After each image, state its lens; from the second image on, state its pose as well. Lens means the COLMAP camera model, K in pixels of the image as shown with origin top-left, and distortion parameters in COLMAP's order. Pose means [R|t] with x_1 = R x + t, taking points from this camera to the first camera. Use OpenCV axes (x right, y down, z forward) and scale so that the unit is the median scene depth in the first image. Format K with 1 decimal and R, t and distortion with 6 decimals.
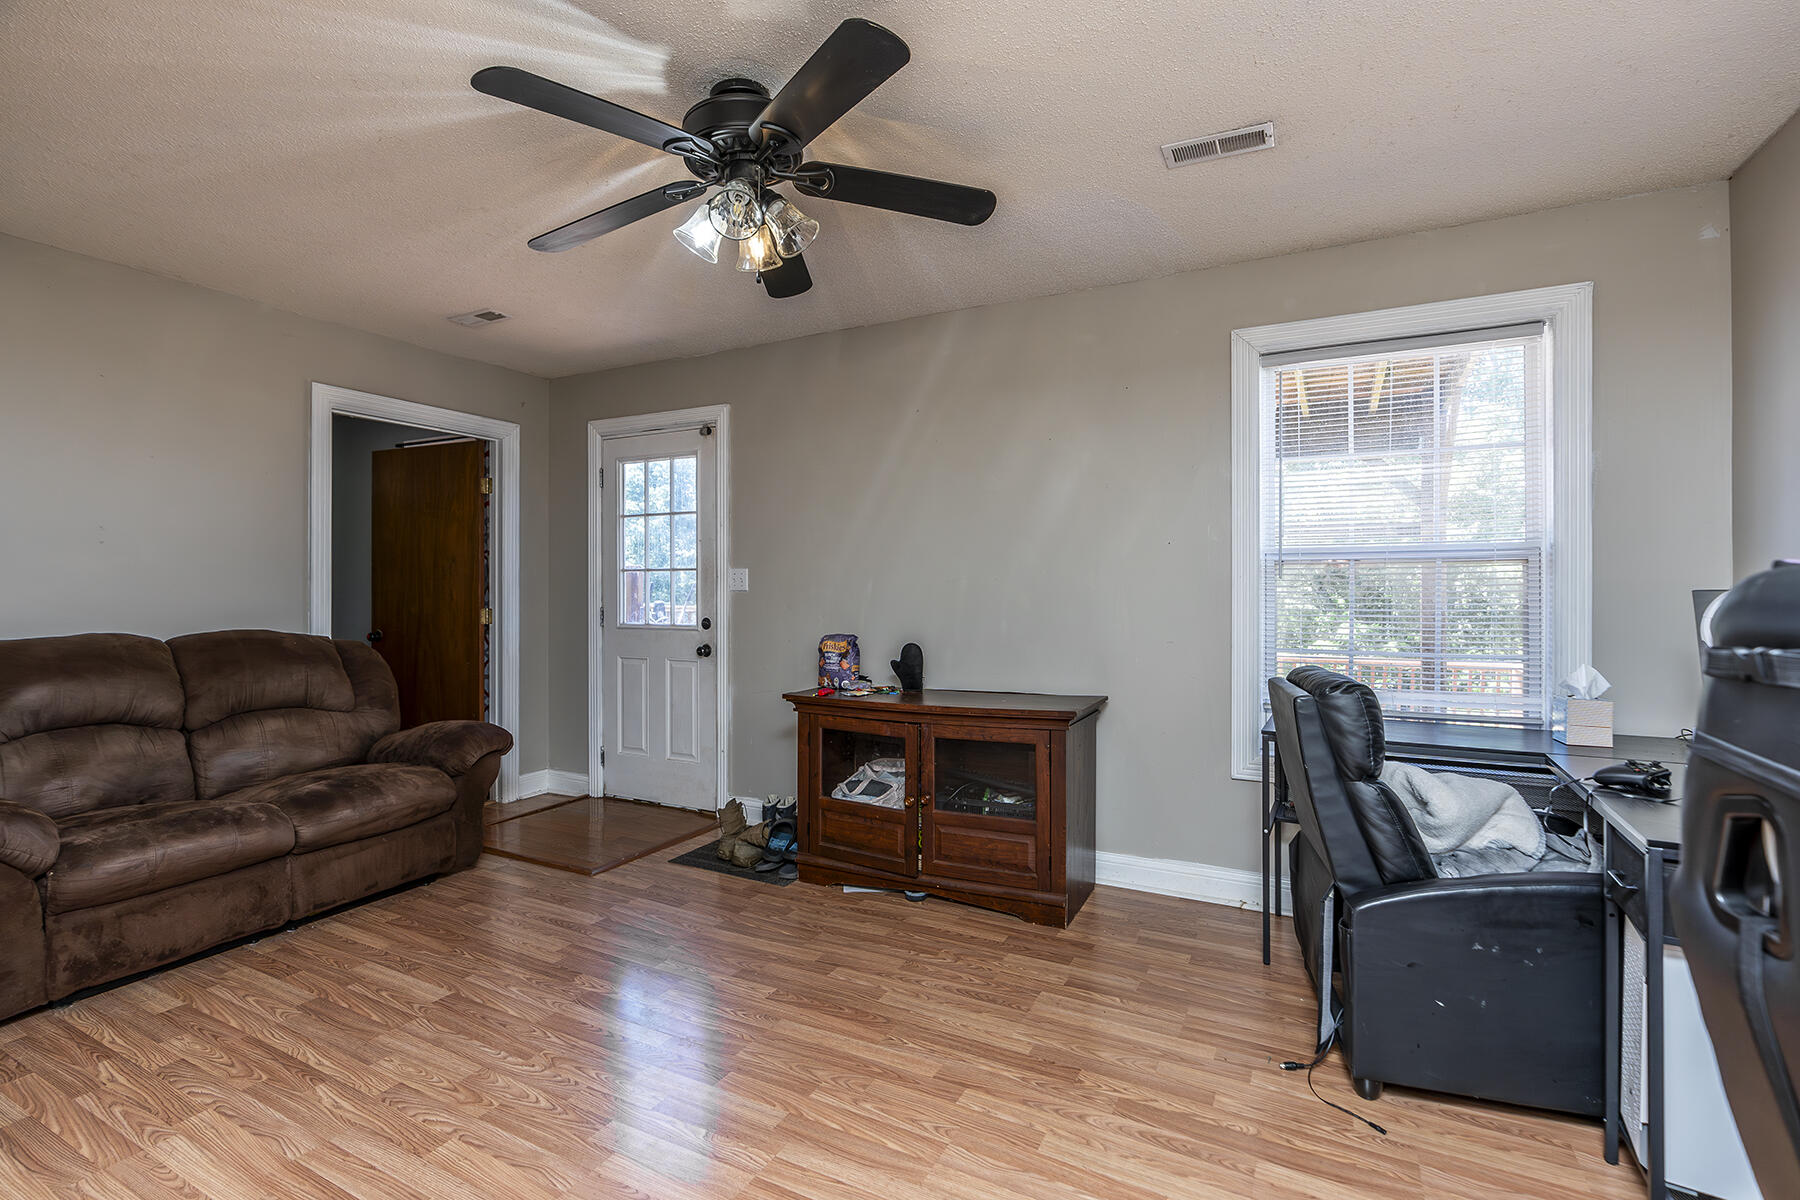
lens RADIAL K [[832.0, 0, 869.8], [0, 832.0, 595.0], [0, 0, 1]] dist [-0.007088, 0.003348]
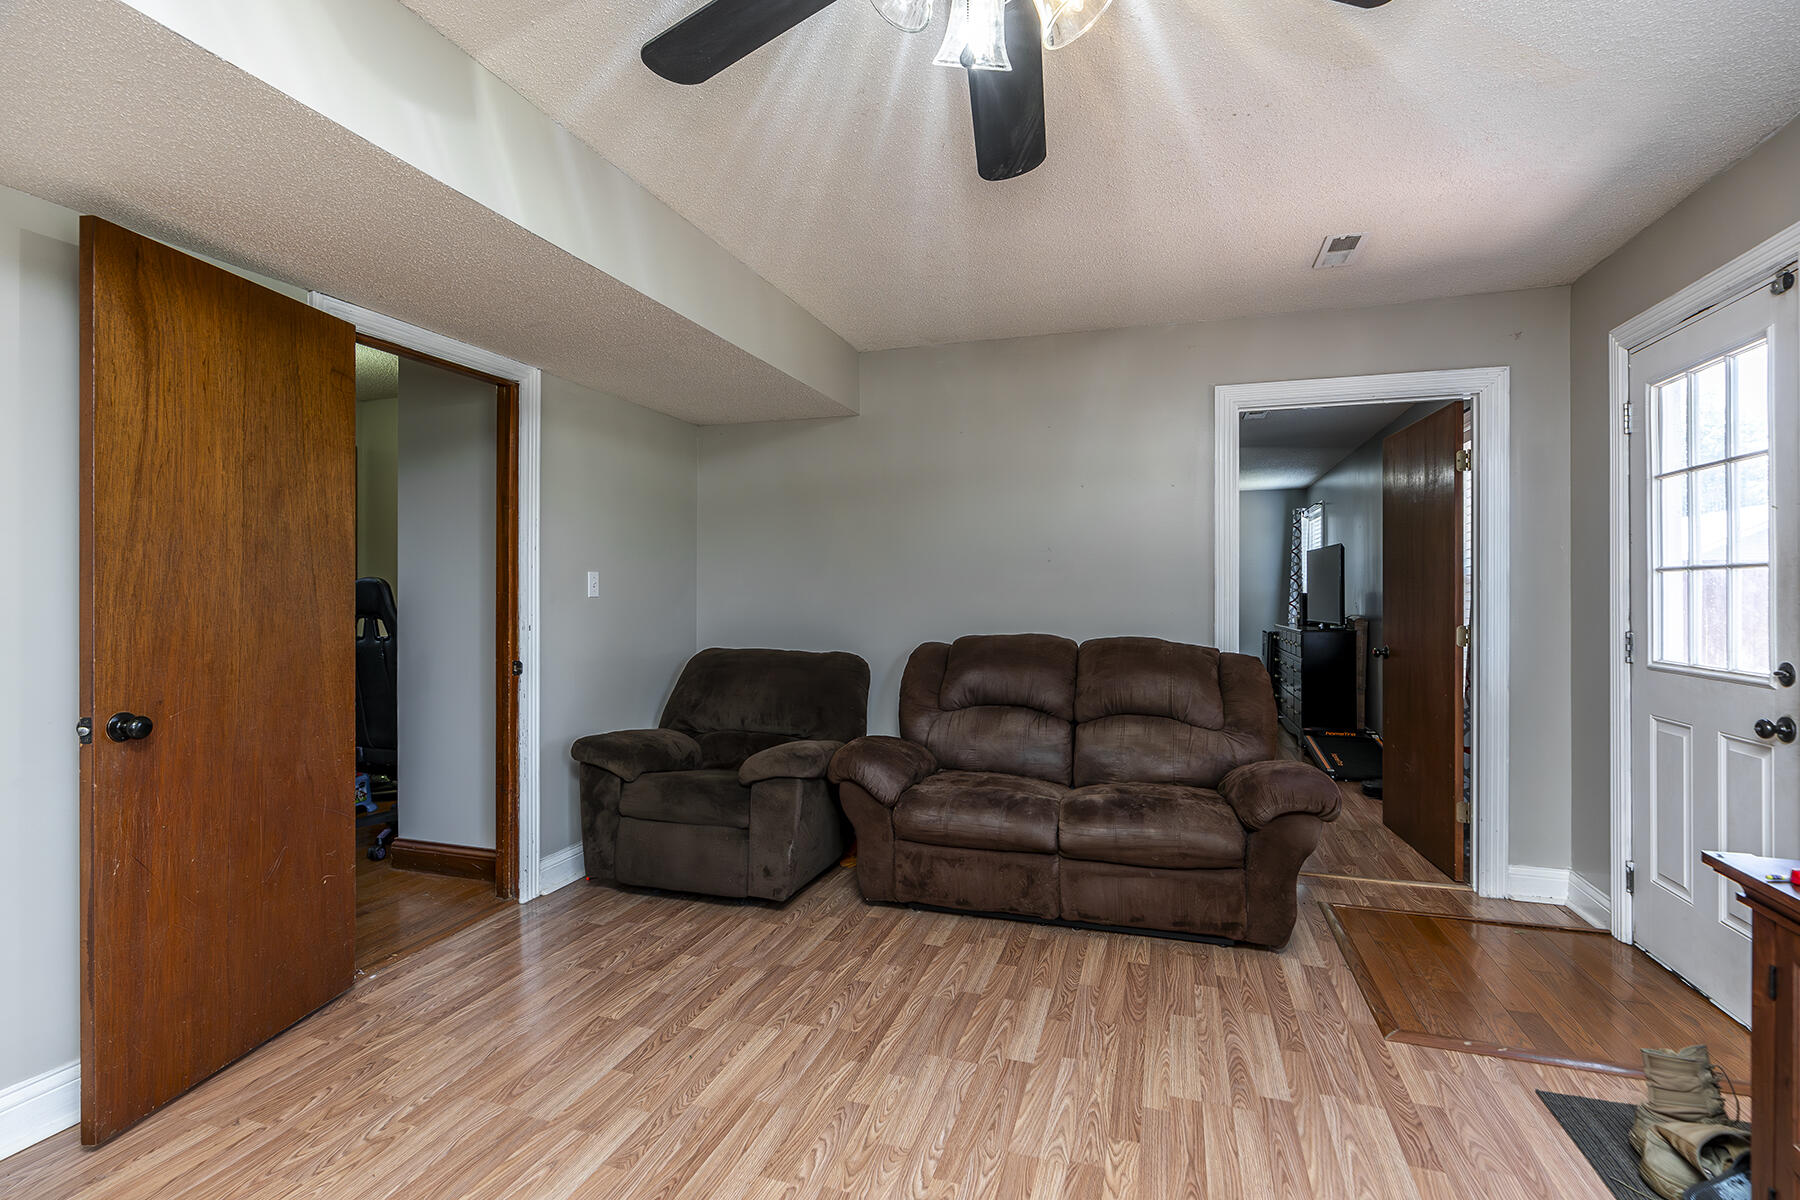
lens RADIAL K [[832.0, 0, 889.2], [0, 832.0, 592.0], [0, 0, 1]] dist [-0.007088, 0.003348]
pose [[0.179263, 0.001379, -0.983800, 0.272164], [-0.007868, 0.999969, -0.000032, -0.014815], [0.983770, 0.007746, 0.179268, 0.561282]]
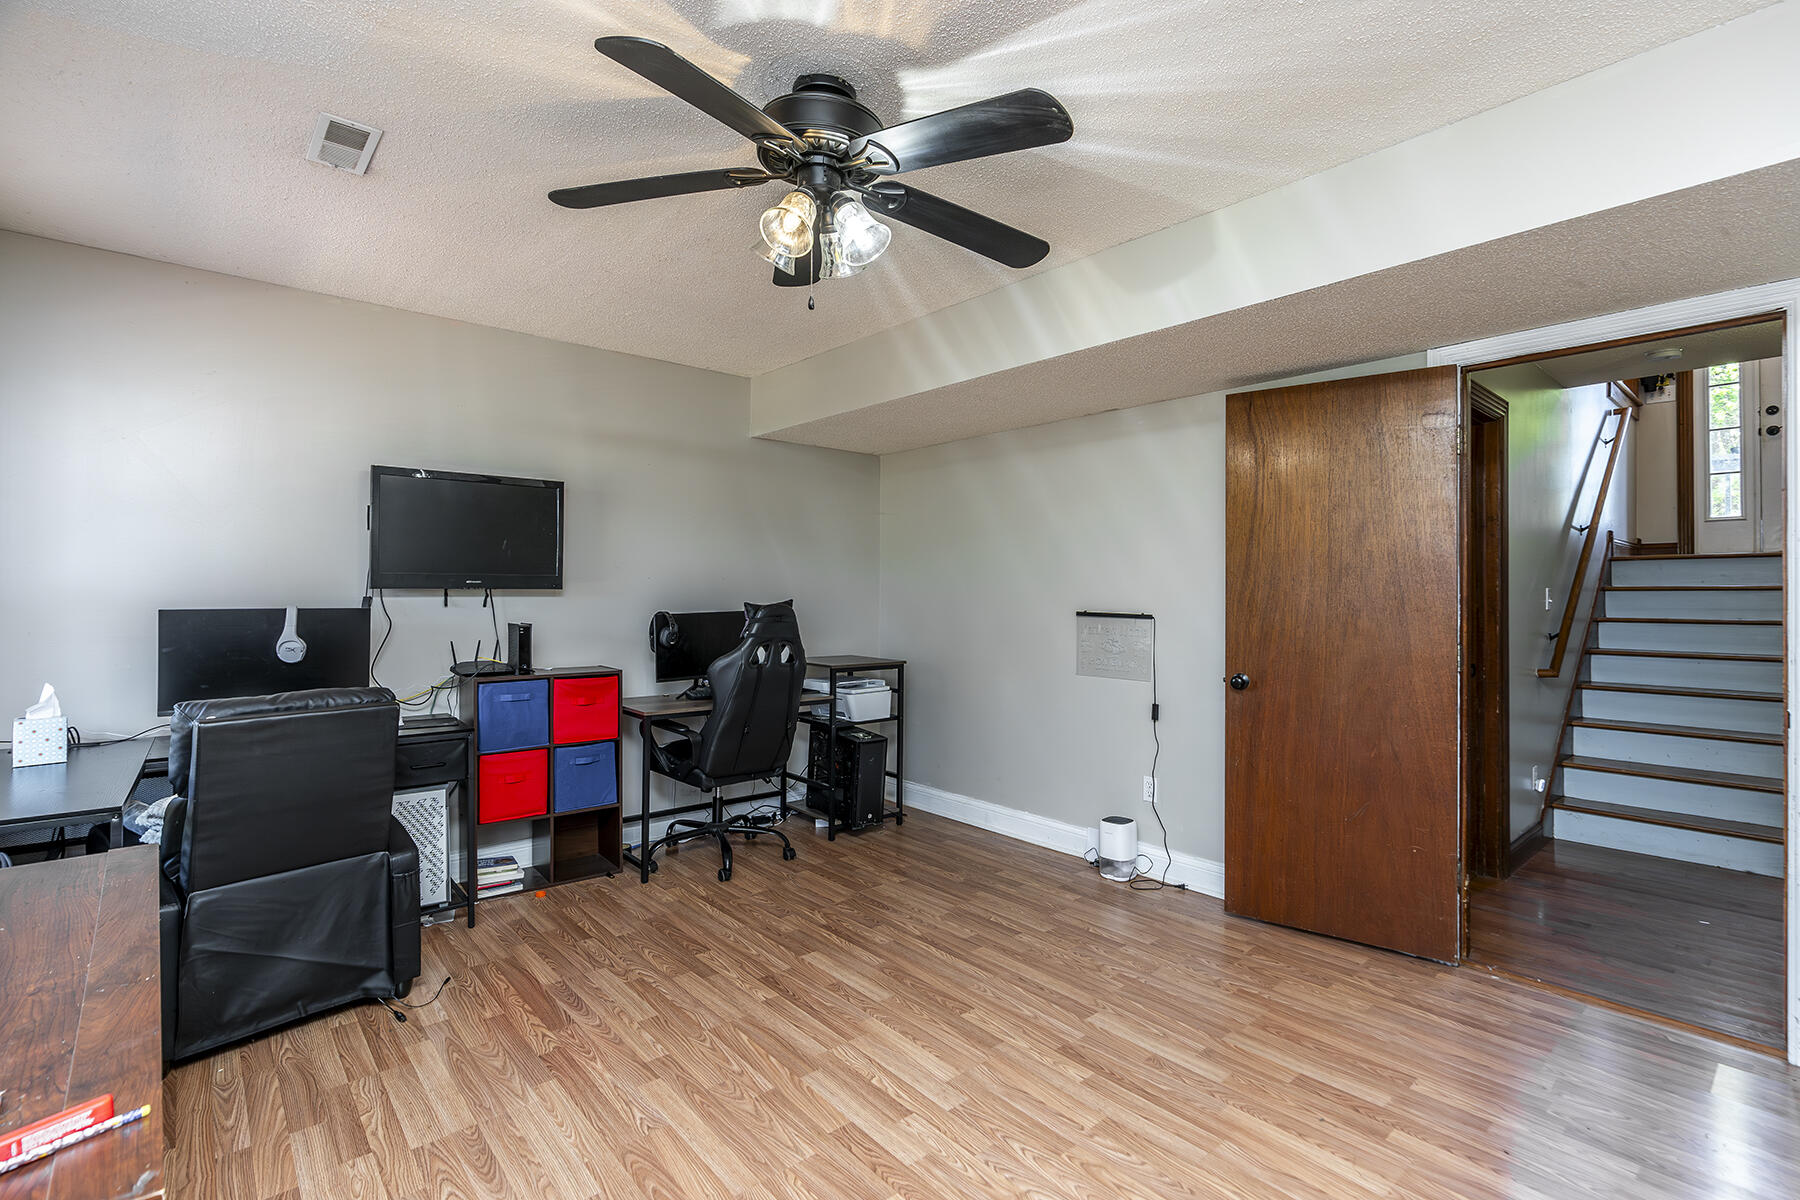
lens RADIAL K [[832.0, 0, 895.3], [0, 832.0, 587.1], [0, 0, 1]] dist [-0.007088, 0.003348]
pose [[-0.937730, 0.000655, 0.347366, -0.384447], [0.000974, 0.999999, 0.000744, -0.032482], [-0.347365, 0.001036, -0.937730, 1.260565]]
